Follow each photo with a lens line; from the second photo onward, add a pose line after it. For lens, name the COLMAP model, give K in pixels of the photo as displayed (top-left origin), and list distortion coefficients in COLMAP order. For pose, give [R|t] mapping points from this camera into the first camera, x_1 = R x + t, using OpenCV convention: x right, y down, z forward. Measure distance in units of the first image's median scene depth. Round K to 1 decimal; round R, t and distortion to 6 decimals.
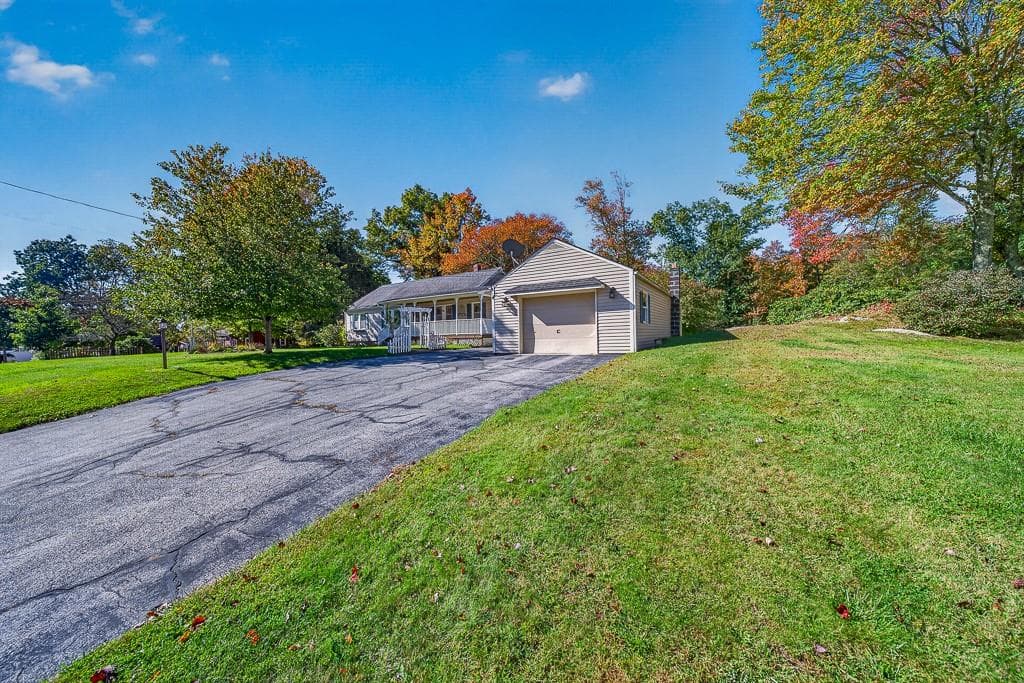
lens RADIAL K [[368.4, 0, 511.5], [0, 368.4, 346.7], [0, 0, 1]] dist [-0.001629, -0.000314]
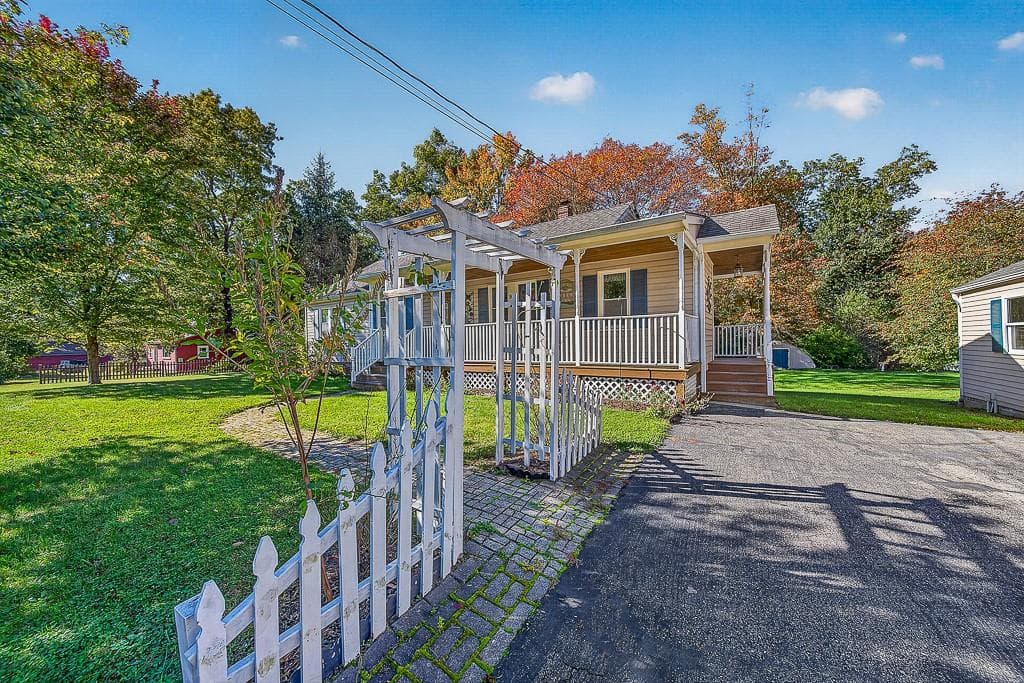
lens RADIAL K [[368.4, 0, 511.5], [0, 368.4, 346.7], [0, 0, 1]] dist [-0.001629, -0.000314]
pose [[0.999485, 0.001869, -0.032039, -0.085370], [-0.002117, 0.999968, -0.007690, -0.019737], [0.032023, 0.007753, 0.999457, 0.293781]]
